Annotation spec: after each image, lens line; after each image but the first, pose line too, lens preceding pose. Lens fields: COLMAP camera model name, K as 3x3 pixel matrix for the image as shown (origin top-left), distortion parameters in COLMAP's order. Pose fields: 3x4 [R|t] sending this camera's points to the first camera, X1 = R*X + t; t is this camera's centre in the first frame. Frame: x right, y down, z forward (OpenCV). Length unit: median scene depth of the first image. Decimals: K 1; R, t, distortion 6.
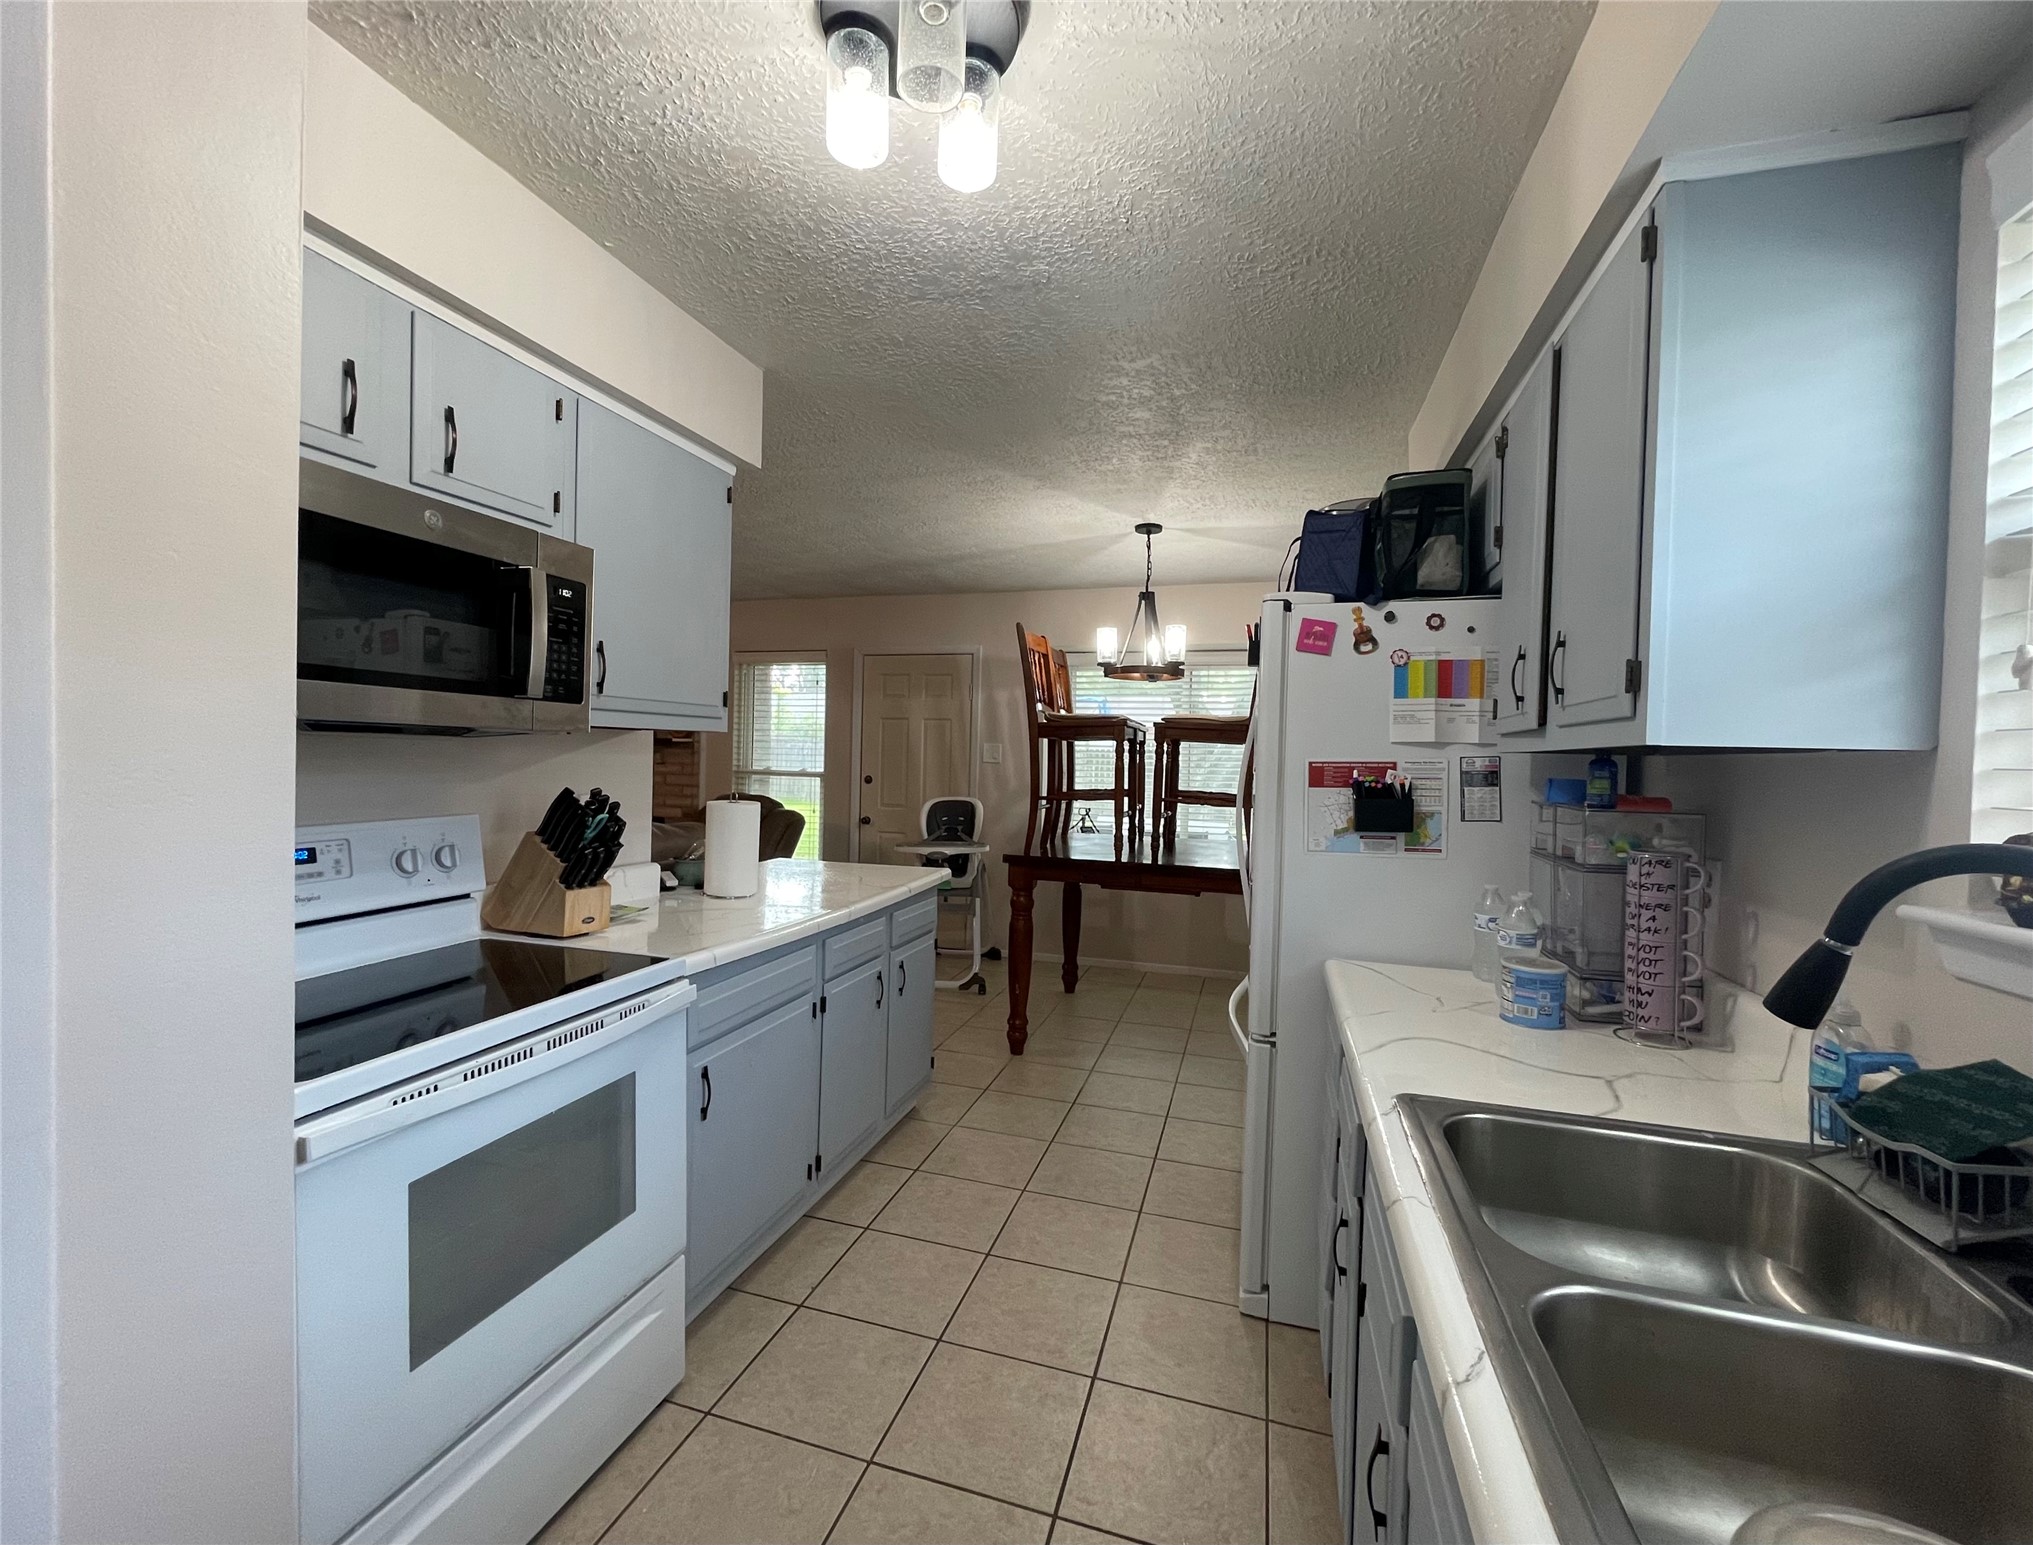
lens RADIAL K [[850.8, 0, 1016.5], [0, 850.8, 772.5], [0, 0, 1]] dist [0.000221, -0.000001]
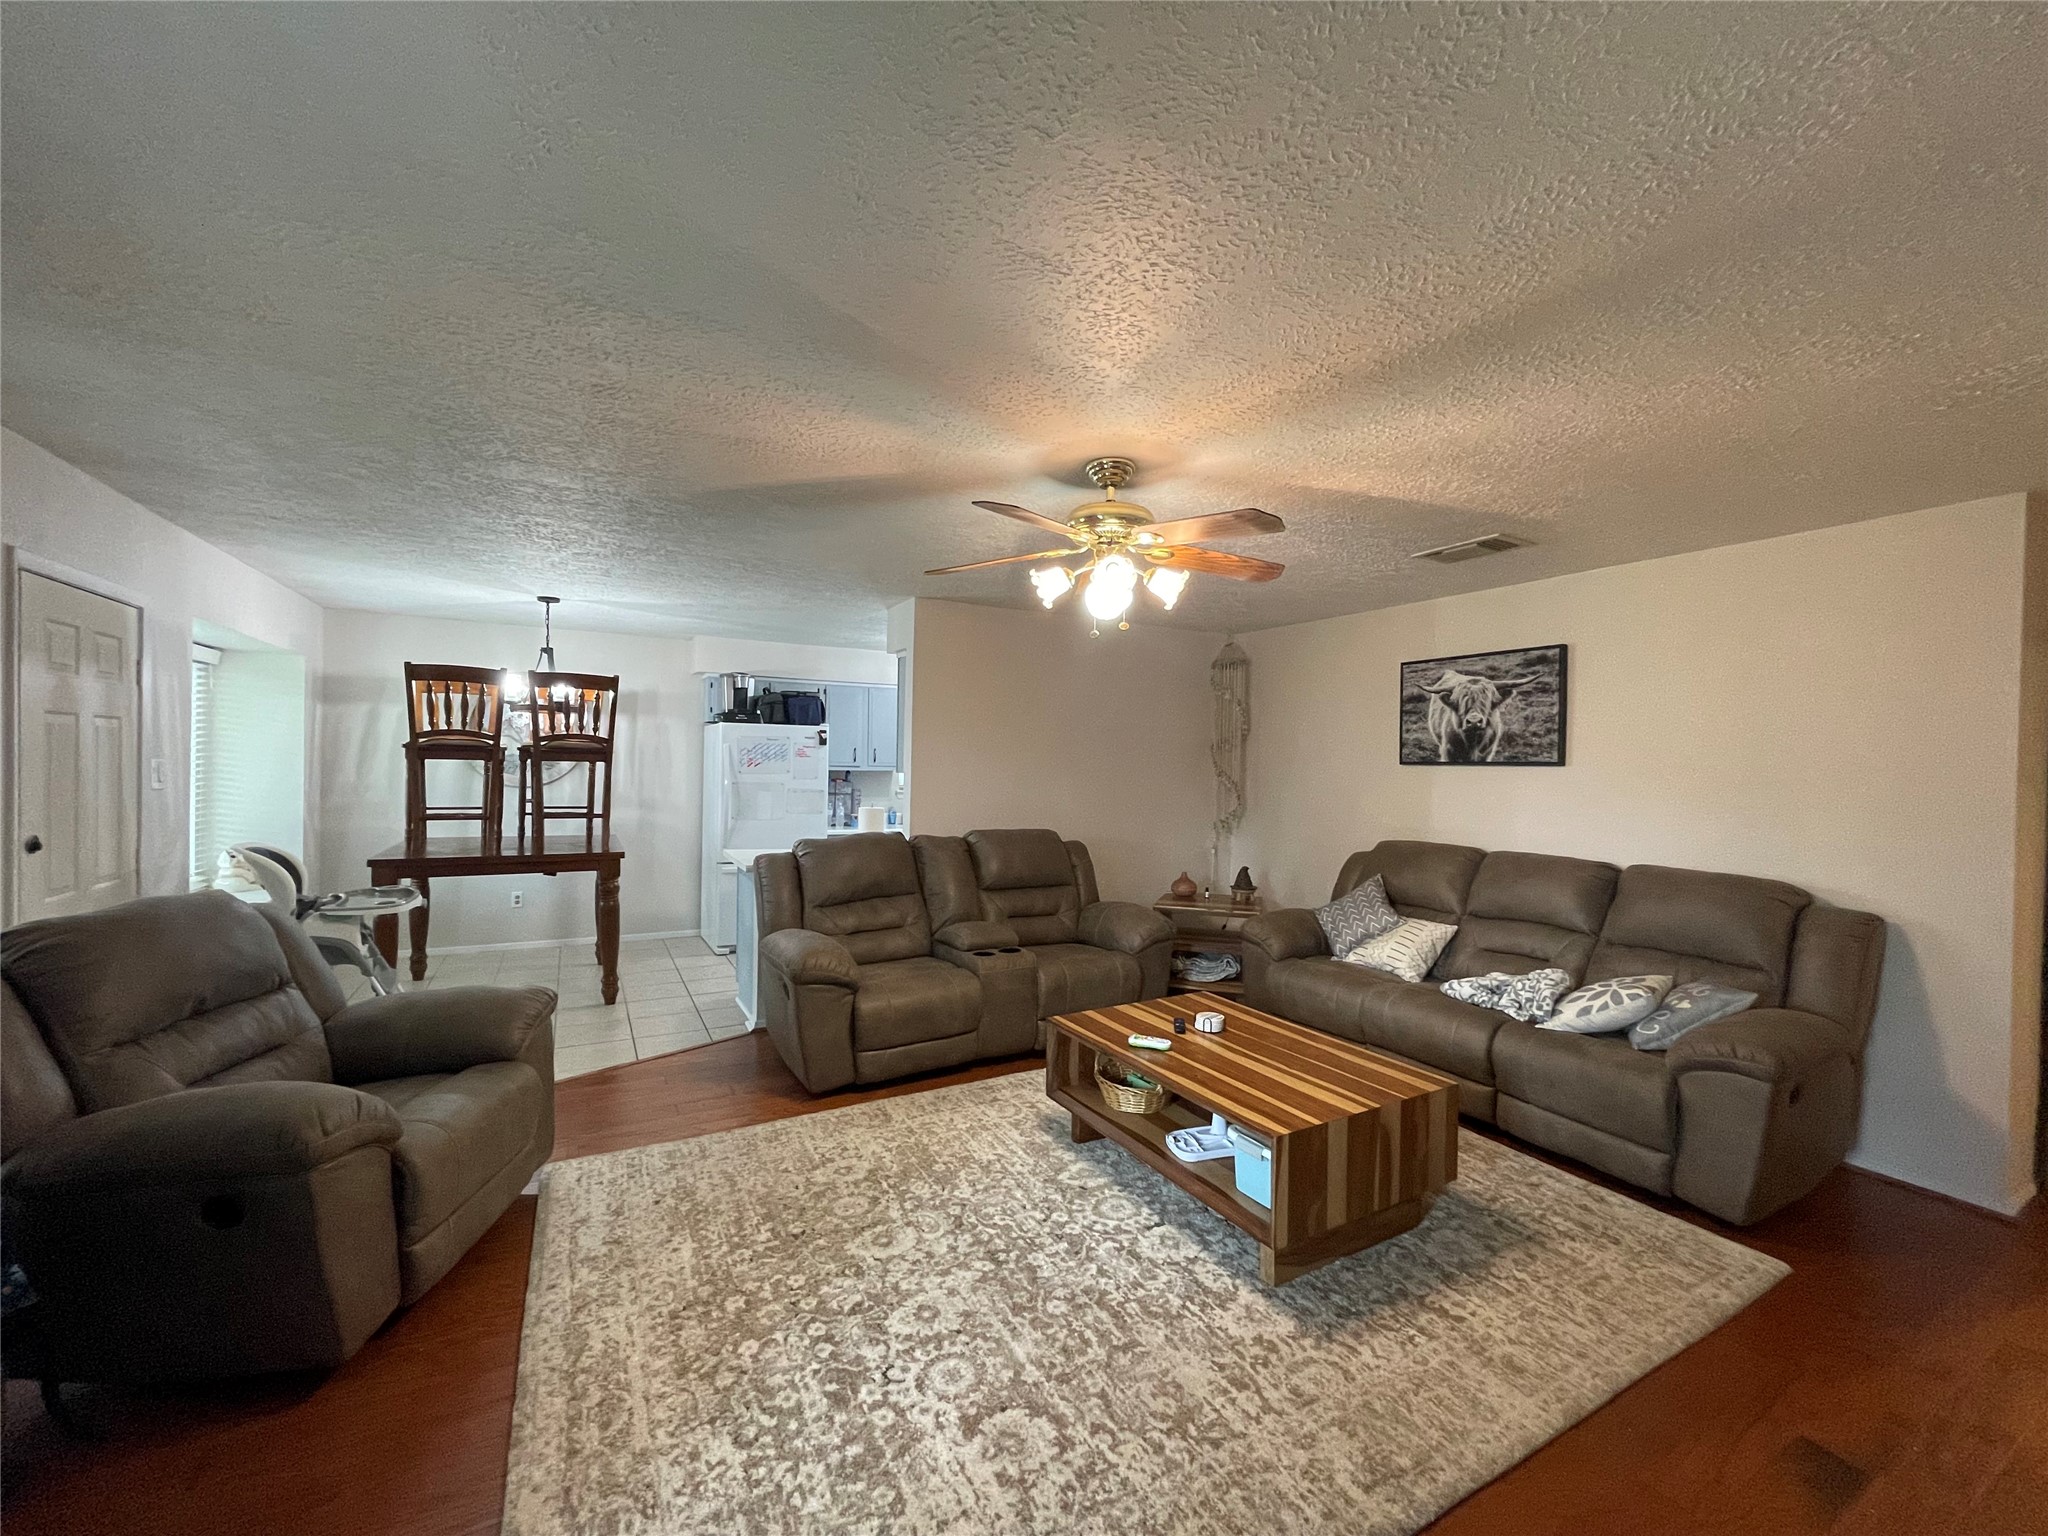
lens RADIAL K [[823.6, 0, 1024.0], [0, 823.6, 768.0], [0, 0, 1]] dist [-0.002295, 0.000191]
pose [[-0.708047, -0.044302, 0.704774, -0.868006], [-0.023270, 0.998952, 0.039416, -0.063243], [-0.705782, 0.011508, -0.708336, 0.941117]]
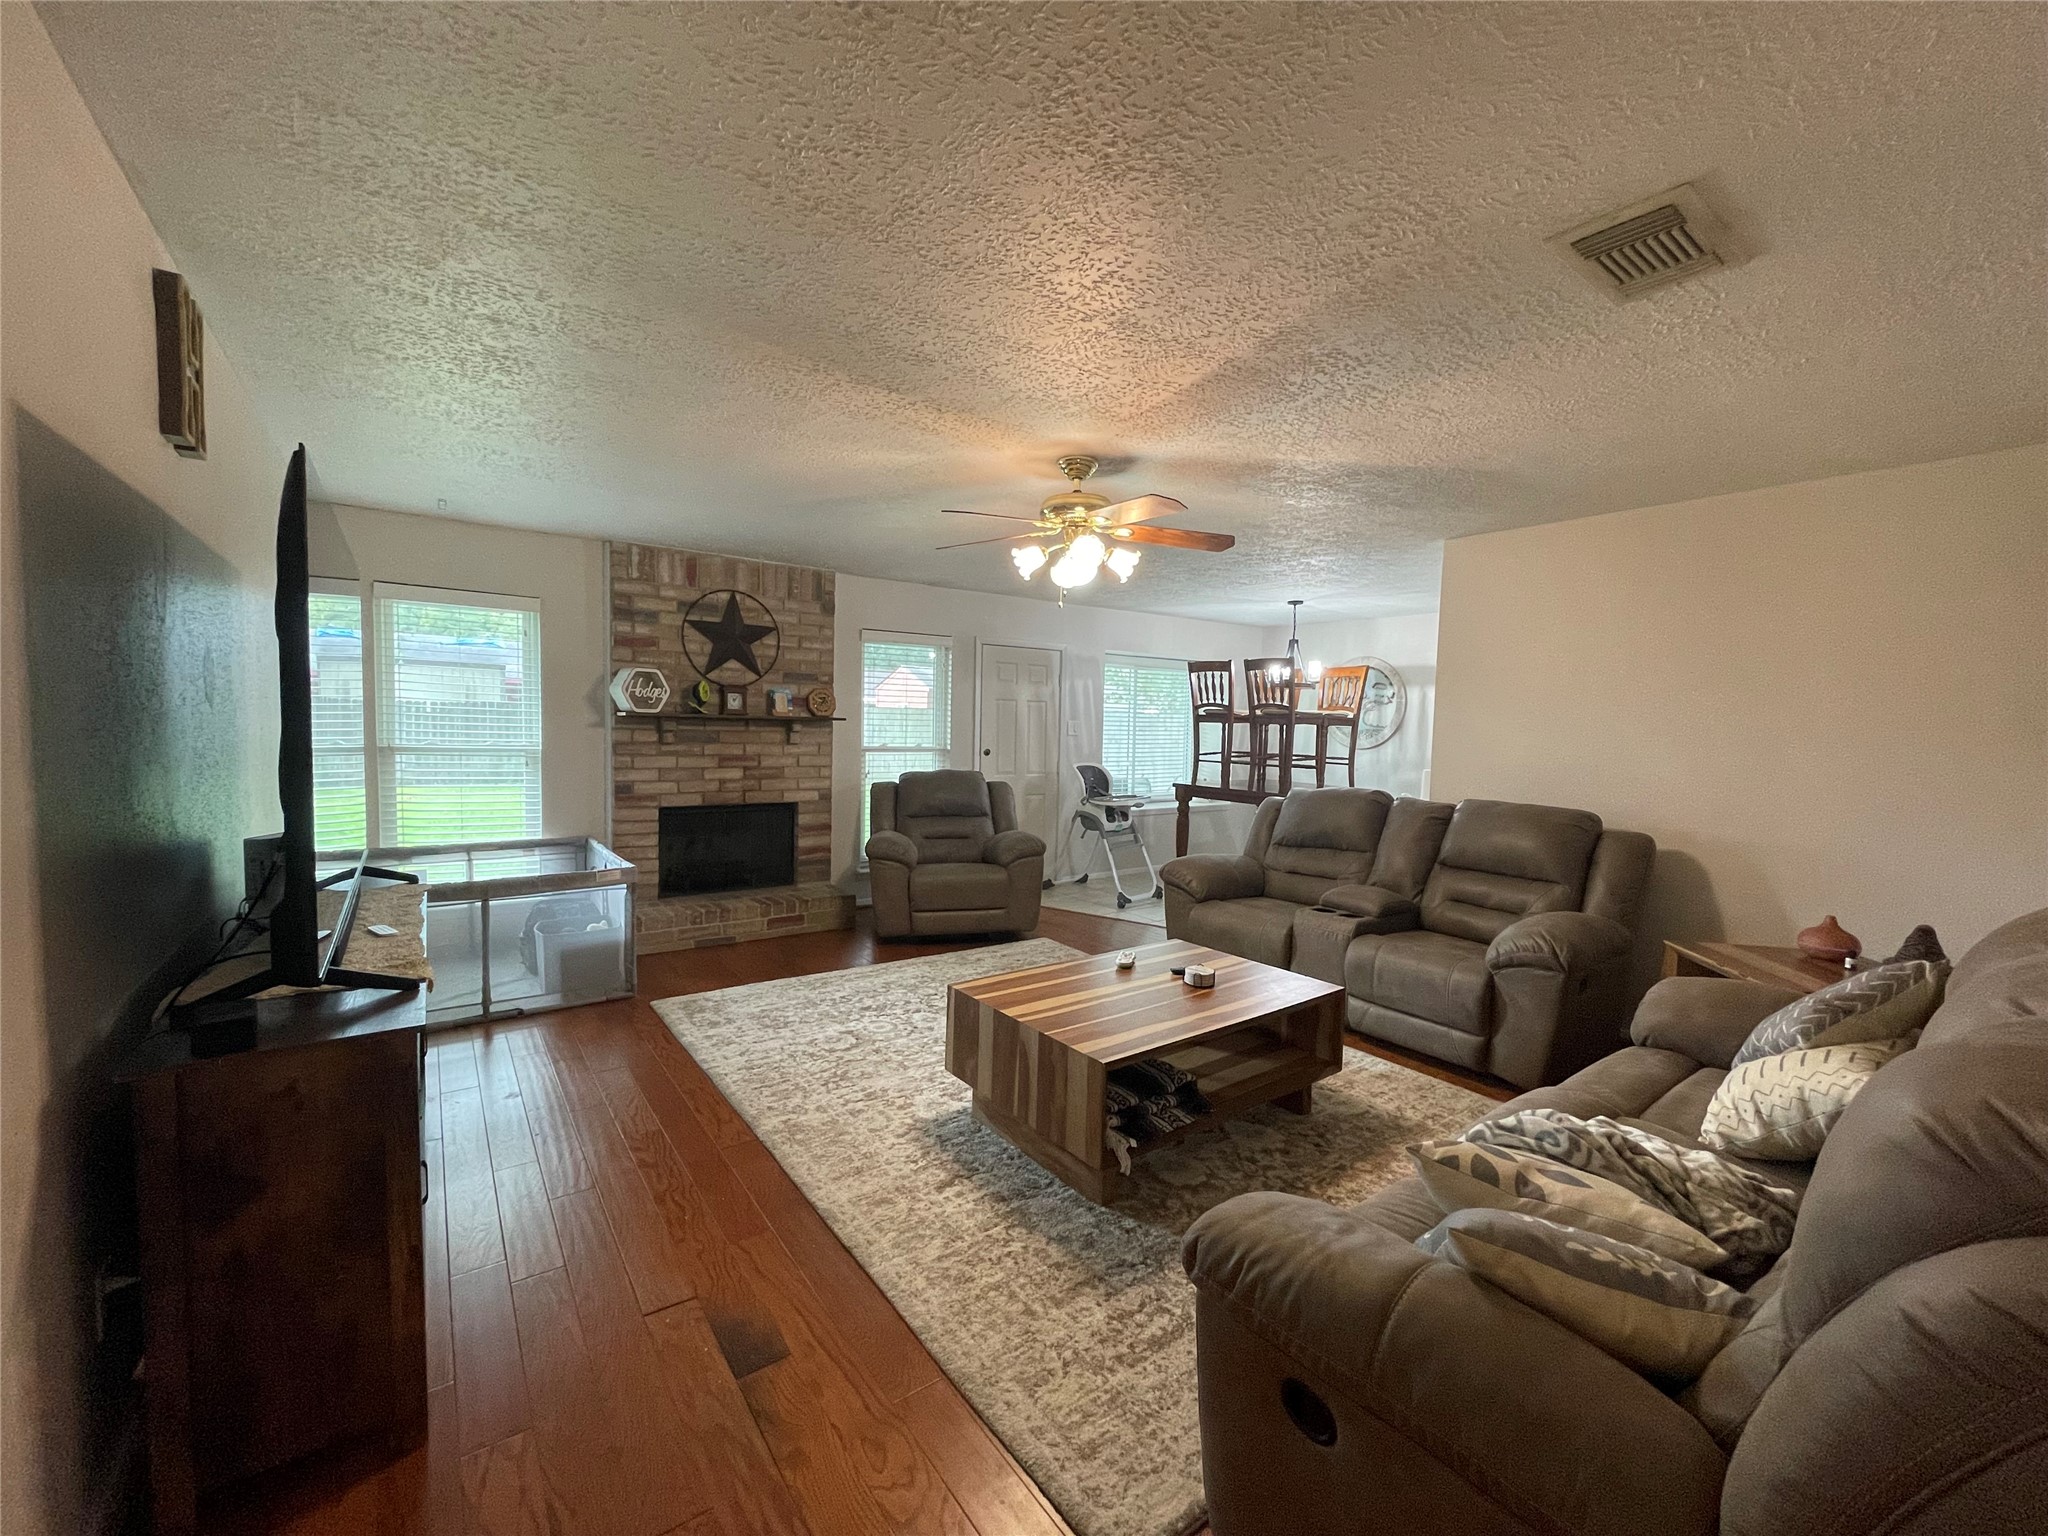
lens RADIAL K [[823.6, 0, 1024.0], [0, 823.6, 768.0], [0, 0, 1]] dist [-0.002295, 0.000191]
pose [[0.606756, -0.059019, 0.792694, -1.044431], [0.008857, 0.997680, 0.067502, -0.045764], [-0.794839, -0.033936, 0.605871, 0.277420]]
